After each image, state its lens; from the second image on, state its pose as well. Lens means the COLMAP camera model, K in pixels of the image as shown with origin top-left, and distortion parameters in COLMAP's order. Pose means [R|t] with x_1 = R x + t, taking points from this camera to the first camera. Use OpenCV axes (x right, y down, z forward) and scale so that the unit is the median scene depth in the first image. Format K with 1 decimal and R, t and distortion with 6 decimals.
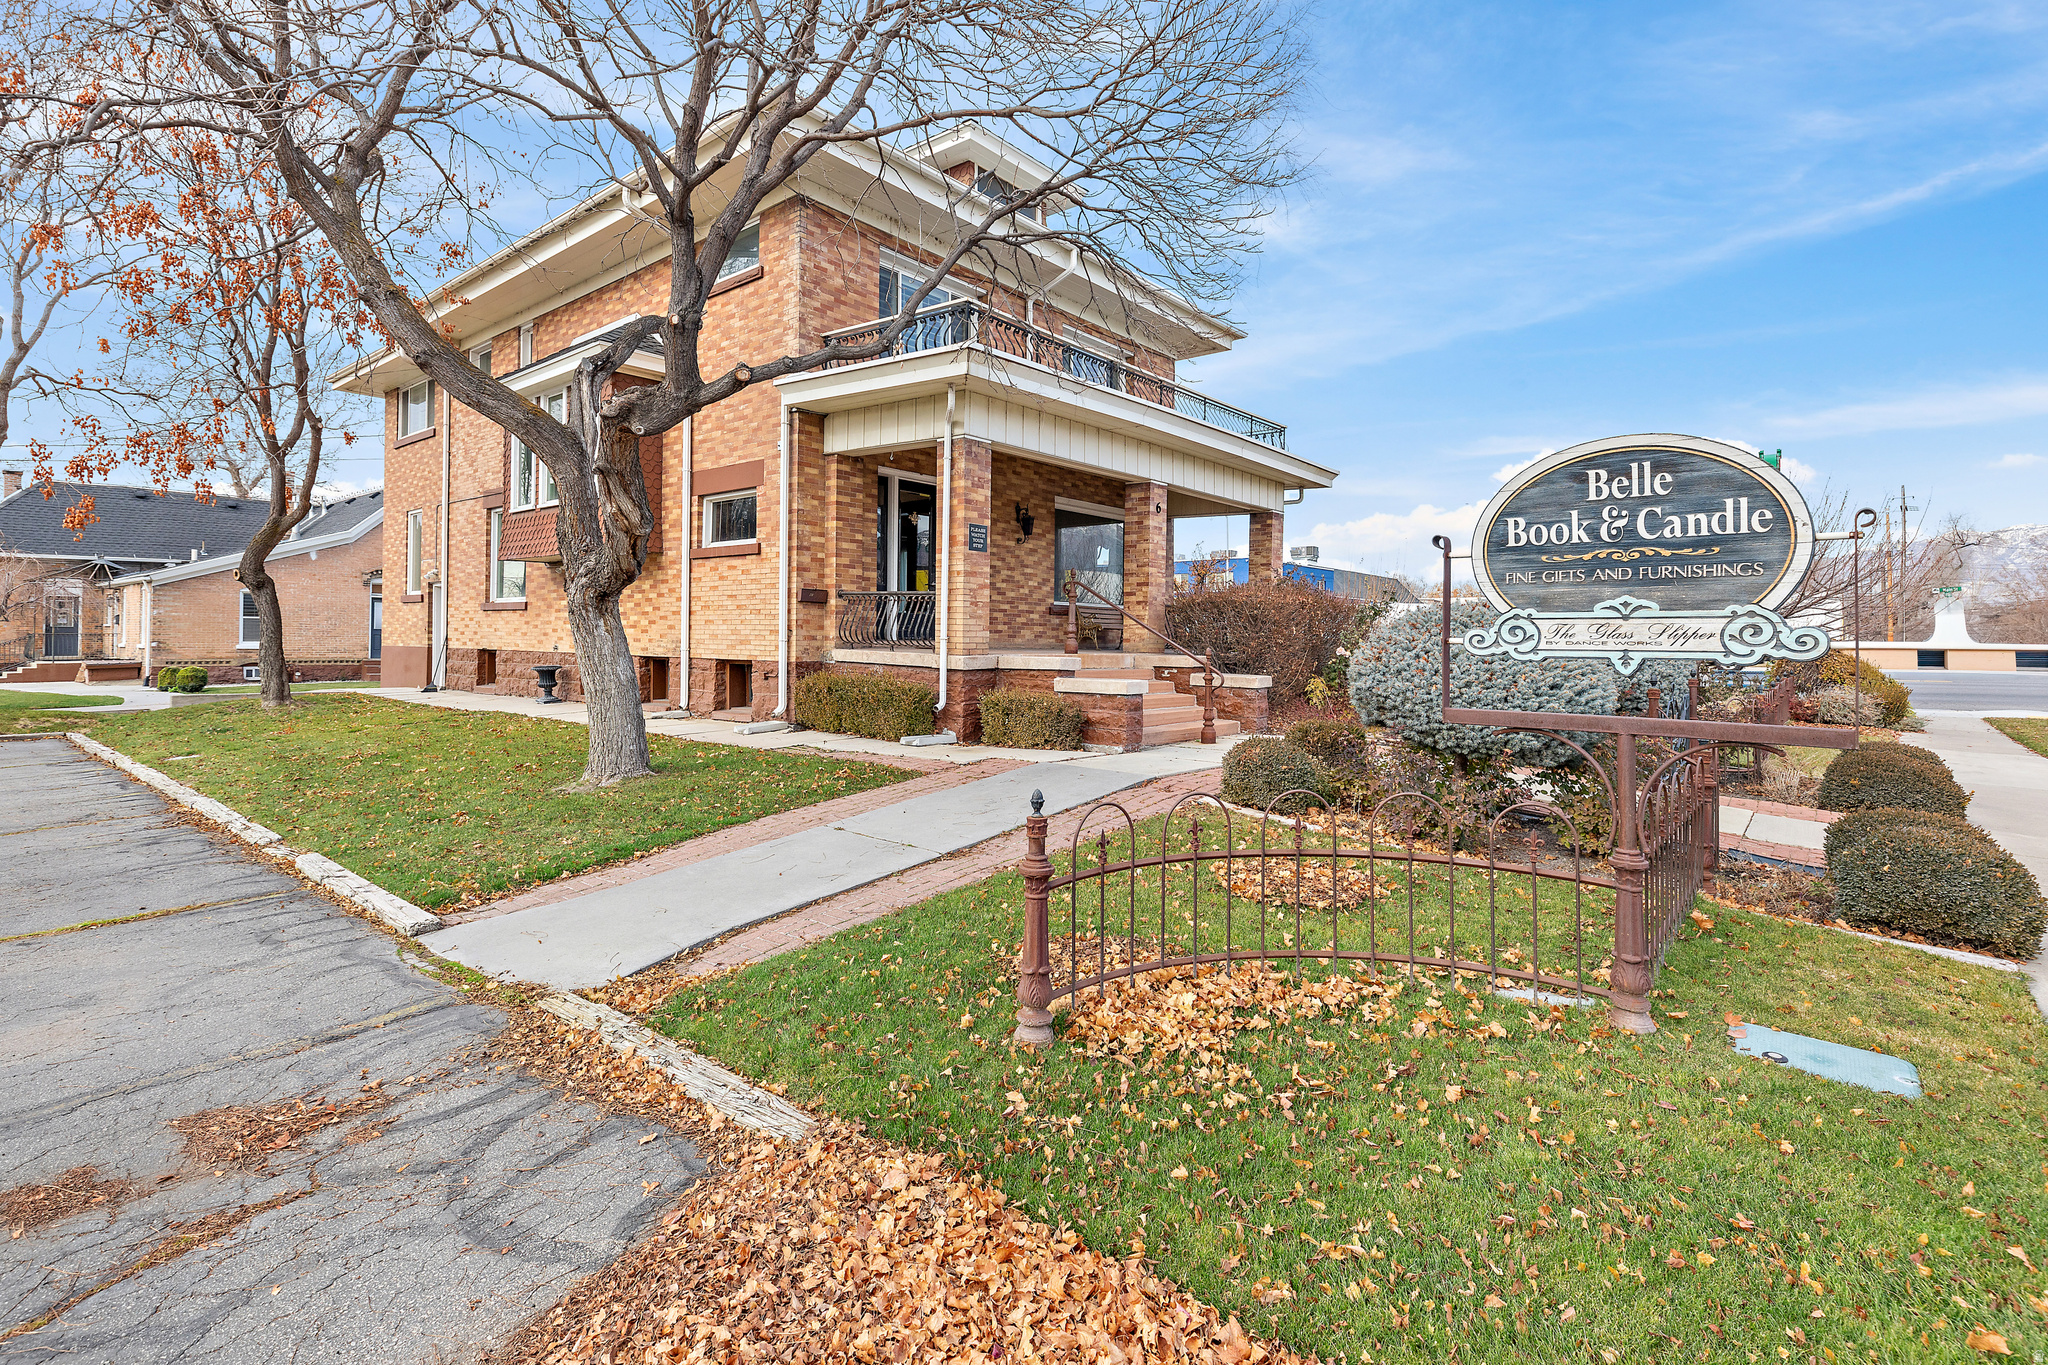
lens RADIAL K [[962.2, 0, 1022.4], [0, 962.2, 615.5], [0, 0, 1]] dist [0.009727, -0.000098]
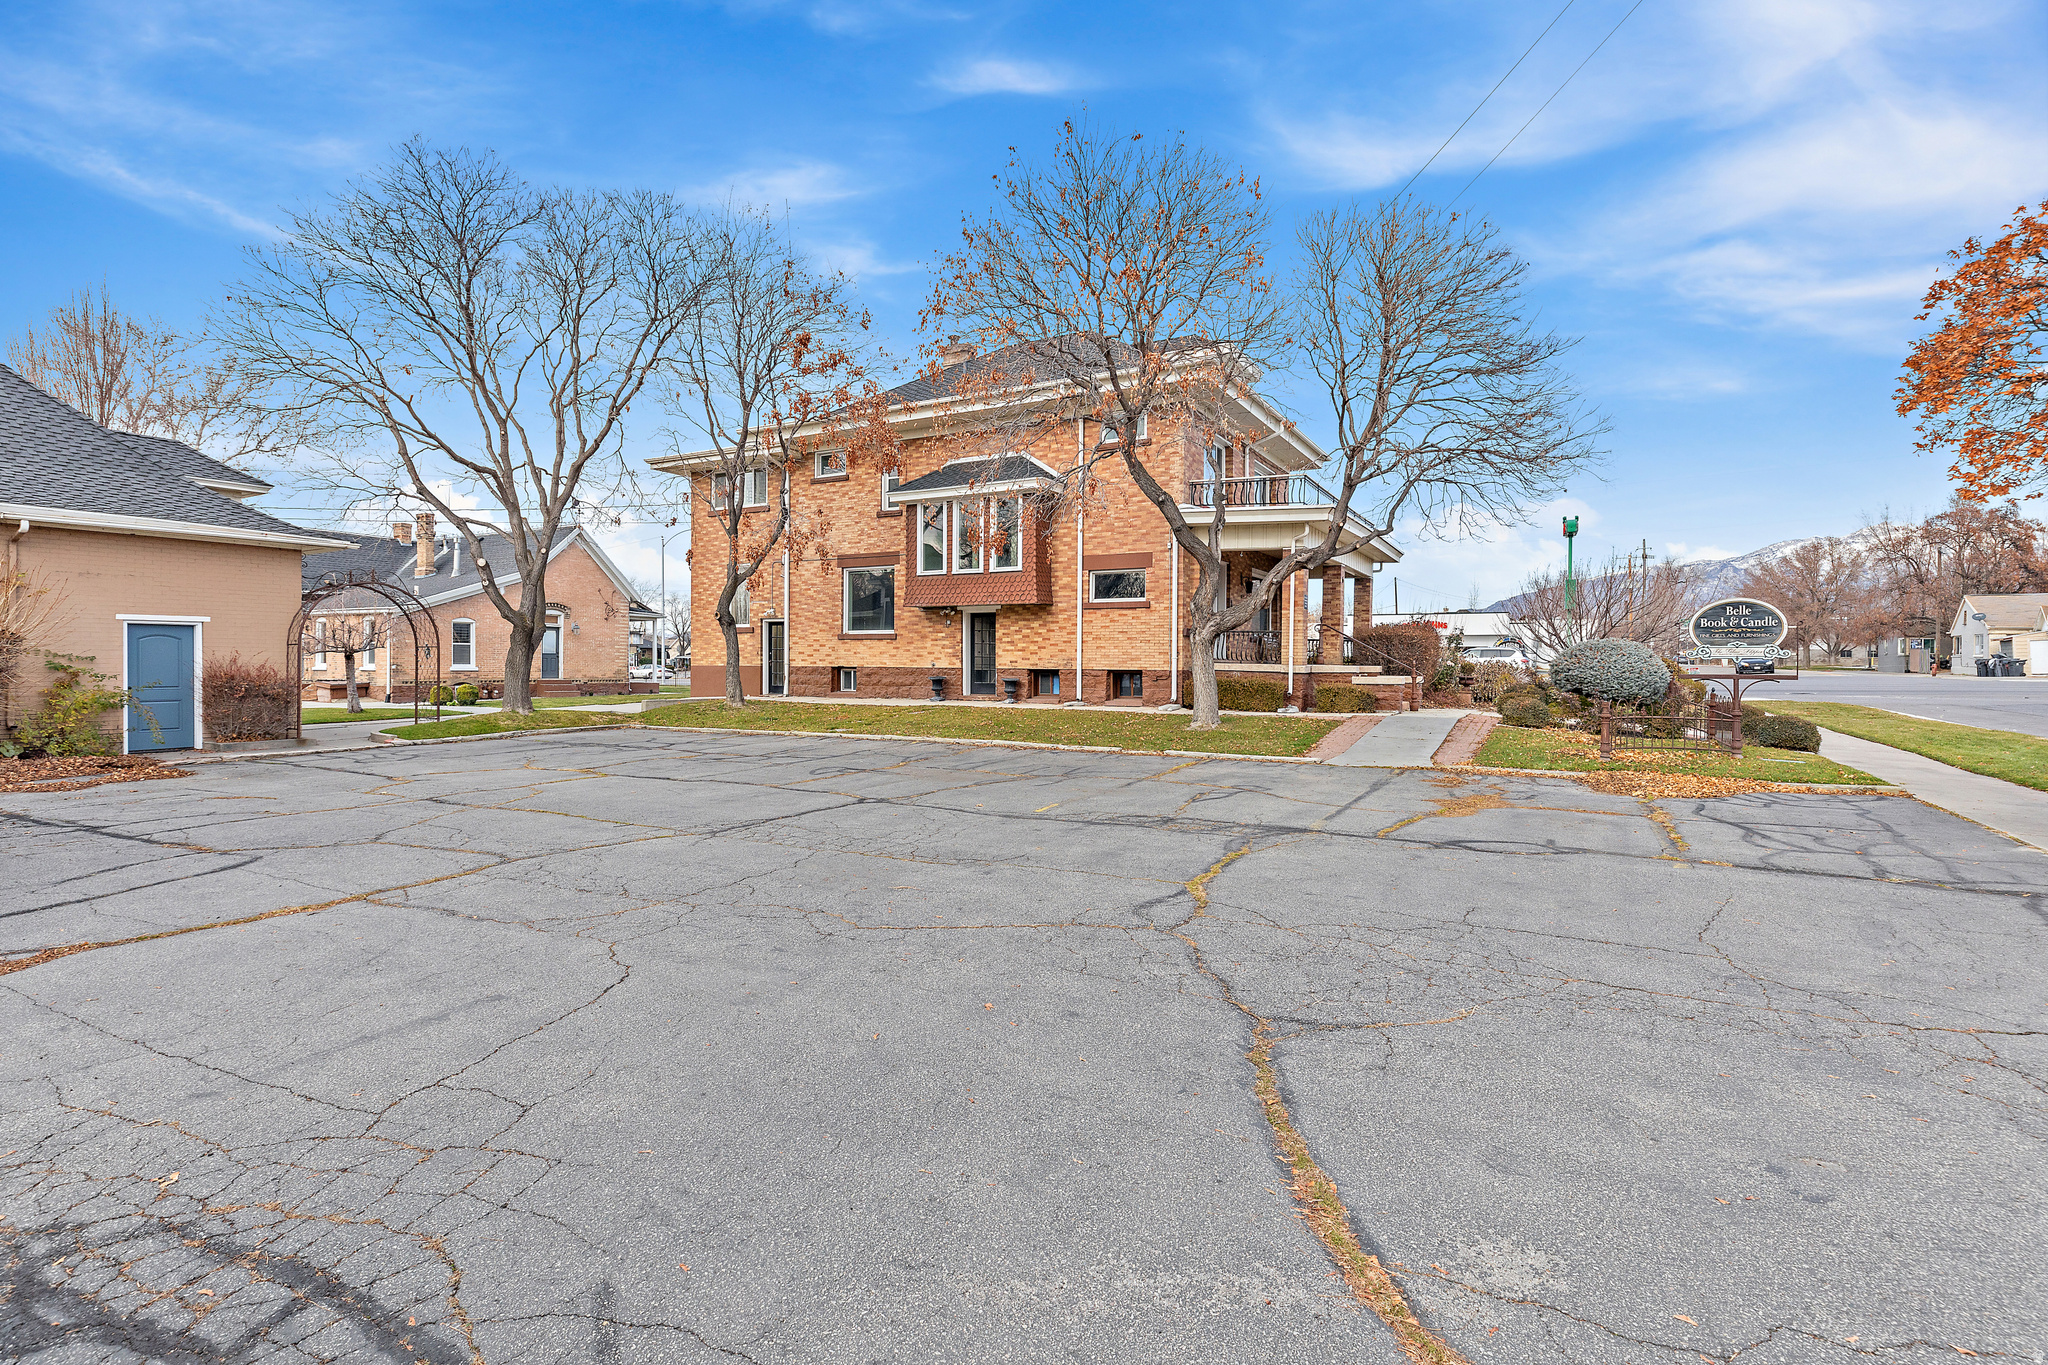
lens RADIAL K [[947.8, 0, 1019.2], [0, 947.8, 670.4], [0, 0, 1]] dist [0.011974, 0.000023]
pose [[0.983247, -0.008505, 0.182077, -0.916419], [0.001973, 0.999349, 0.036026, -0.015495], [-0.182265, -0.035063, 0.982624, -0.698922]]
